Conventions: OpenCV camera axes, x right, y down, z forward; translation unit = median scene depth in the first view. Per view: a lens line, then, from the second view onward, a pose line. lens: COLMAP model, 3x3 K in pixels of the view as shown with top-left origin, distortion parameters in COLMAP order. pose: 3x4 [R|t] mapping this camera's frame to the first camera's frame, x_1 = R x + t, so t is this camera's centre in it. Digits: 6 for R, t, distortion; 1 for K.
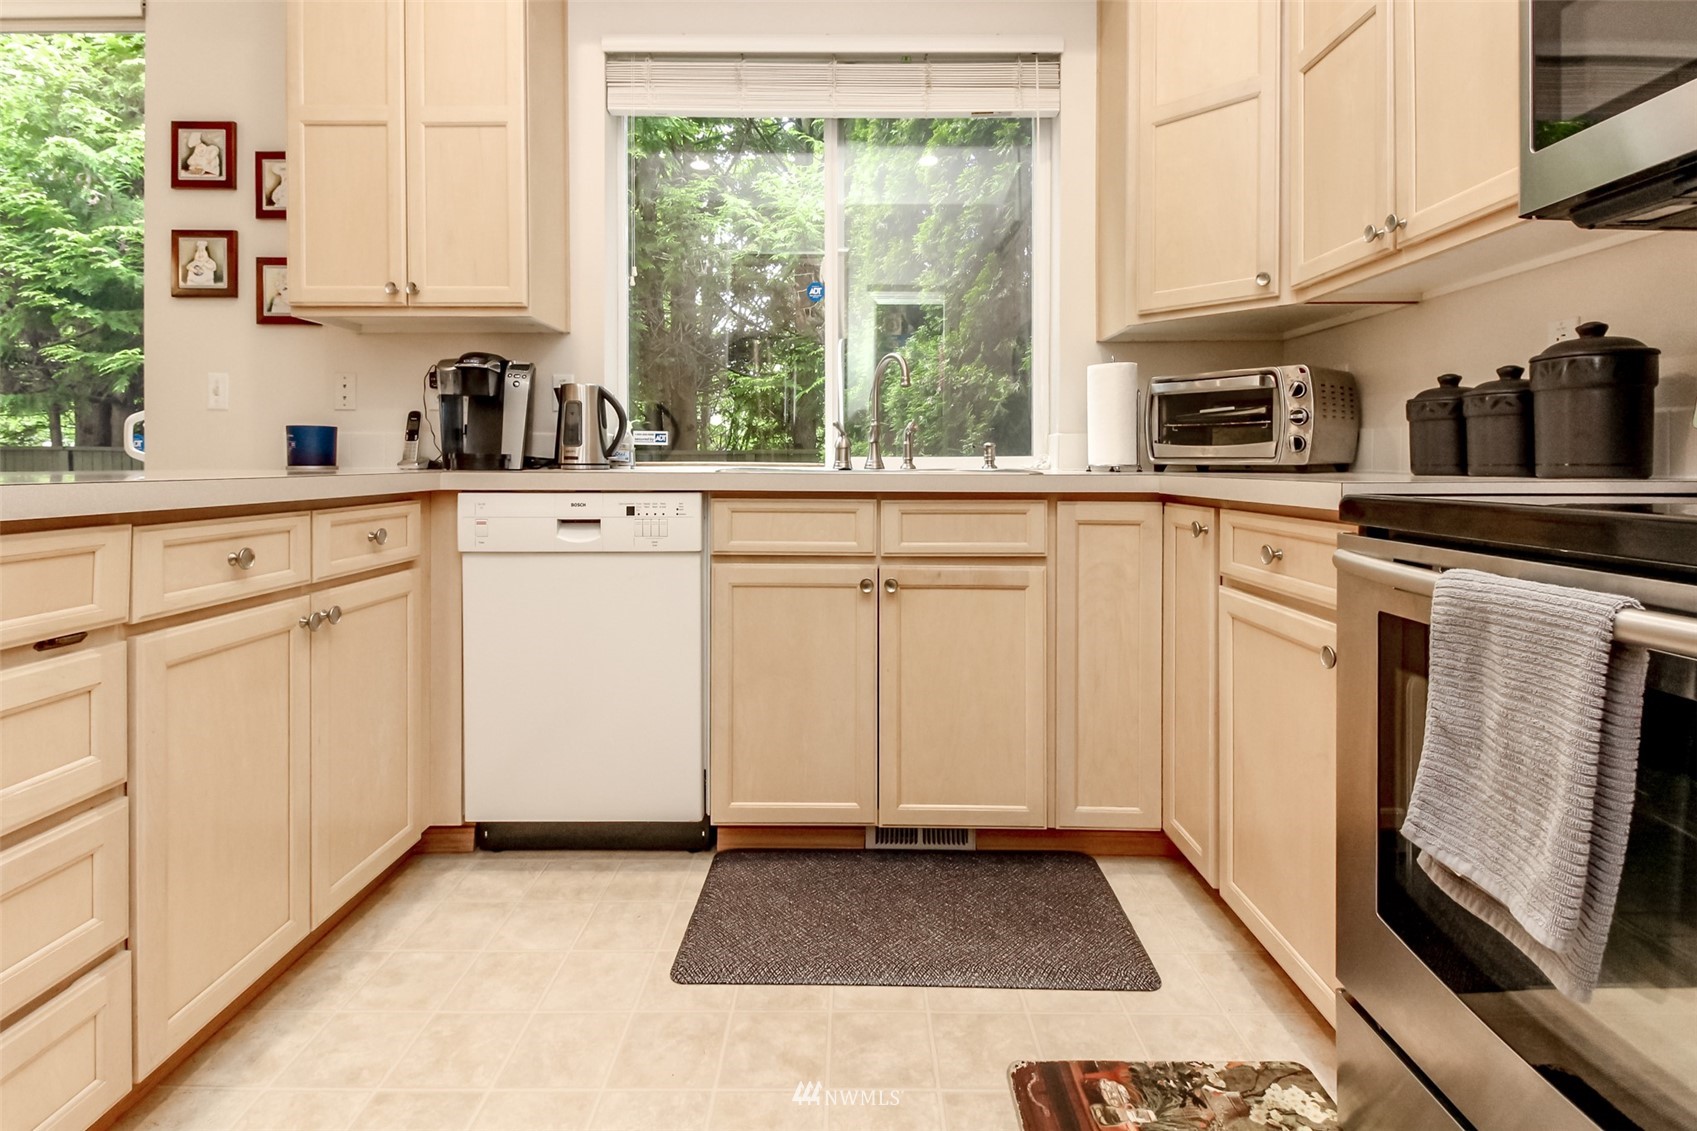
lens RADIAL K [[811.7, 0, 853.1], [0, 811.7, 471.8], [0, 0, 1]] dist [0.009653, -0.004498]
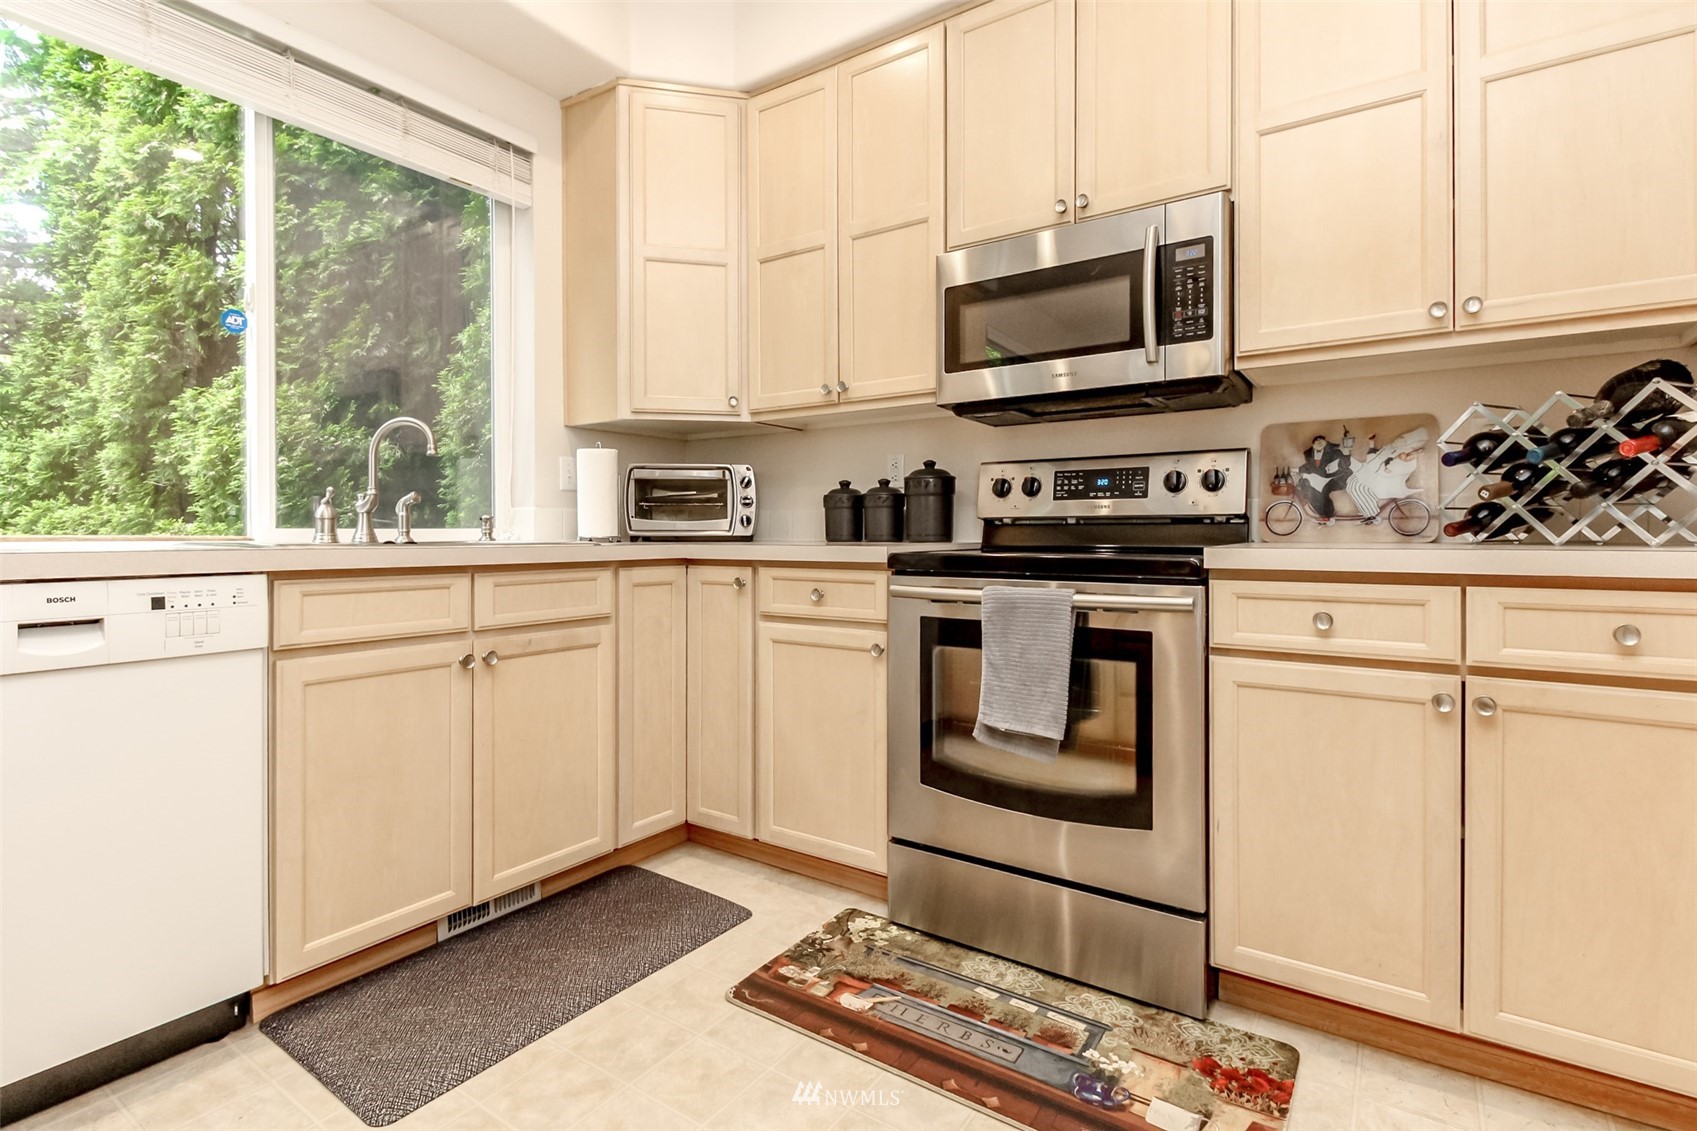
lens RADIAL K [[811.7, 0, 863.3], [0, 811.7, 541.8], [0, 0, 1]] dist [0.009653, -0.004498]
pose [[0.551566, -0.011493, 0.834052, -0.524537], [0.011039, 0.999918, 0.006478, -0.005175], [-0.834058, 0.005634, 0.551648, 0.059762]]
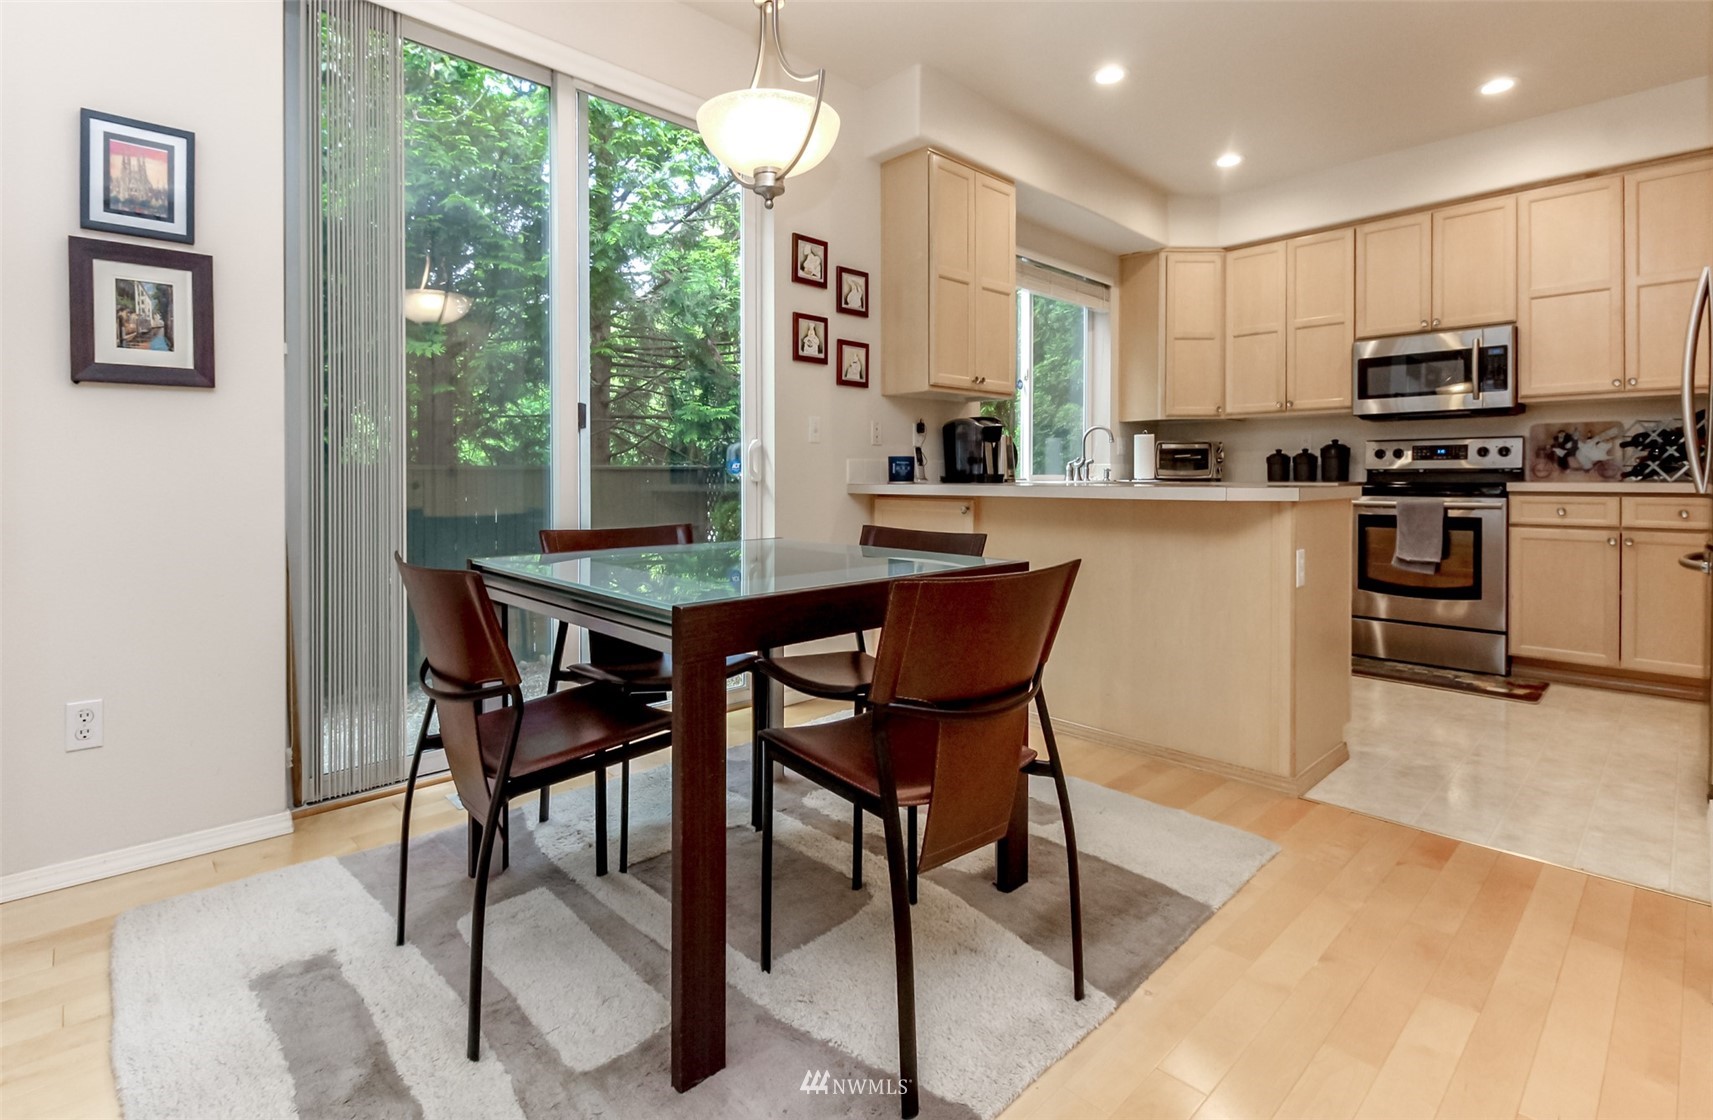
lens RADIAL K [[816.7, 0, 872.8], [0, 816.7, 490.7], [0, 0, 1]] dist [-0.002331, -0.003913]
pose [[0.705621, -0.015669, 0.708416, -2.212293], [0.011633, 0.999877, 0.010529, -0.009649], [-0.708494, 0.000812, 0.705717, -0.086624]]
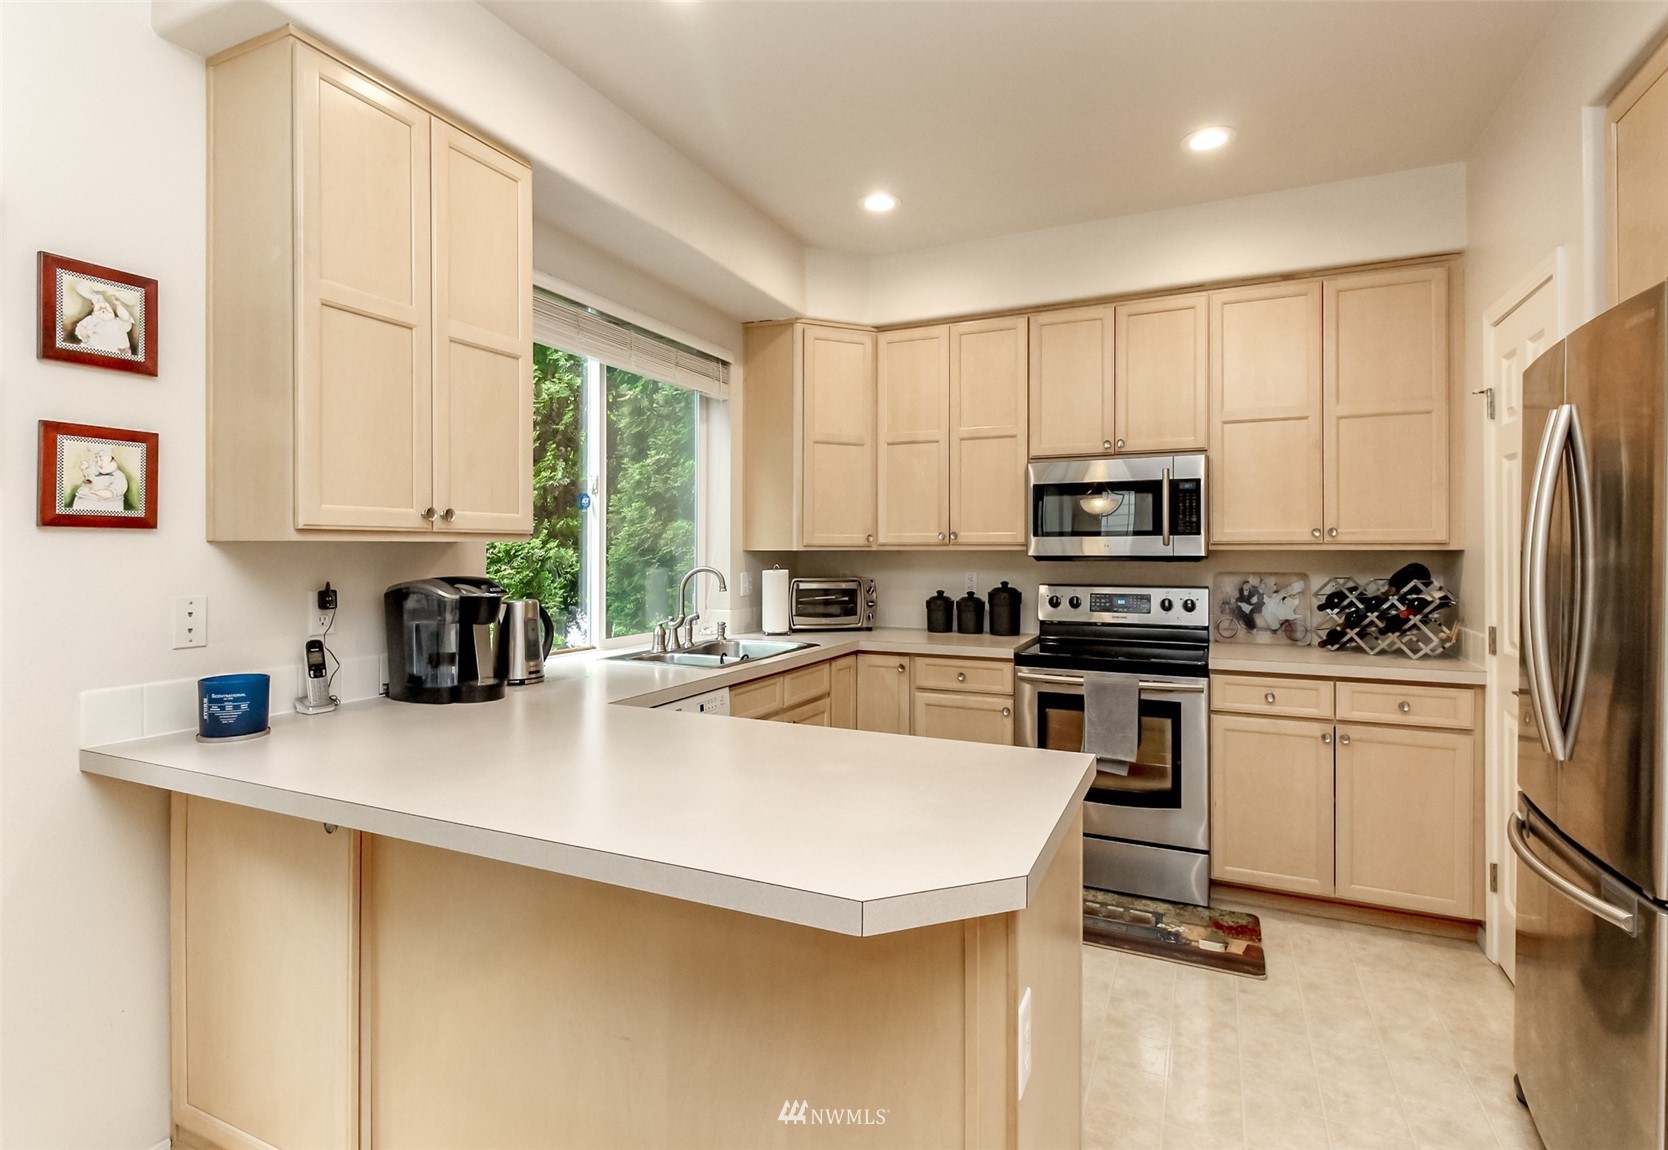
lens RADIAL K [[811.3, 0, 861.1], [0, 811.3, 554.5], [0, 0, 1]] dist [0.017003, -0.002058]
pose [[0.392911, -0.005164, 0.919562, -1.367425], [0.007435, 0.999969, 0.002439, -0.201513], [-0.919546, 0.005879, 0.392938, 0.226934]]
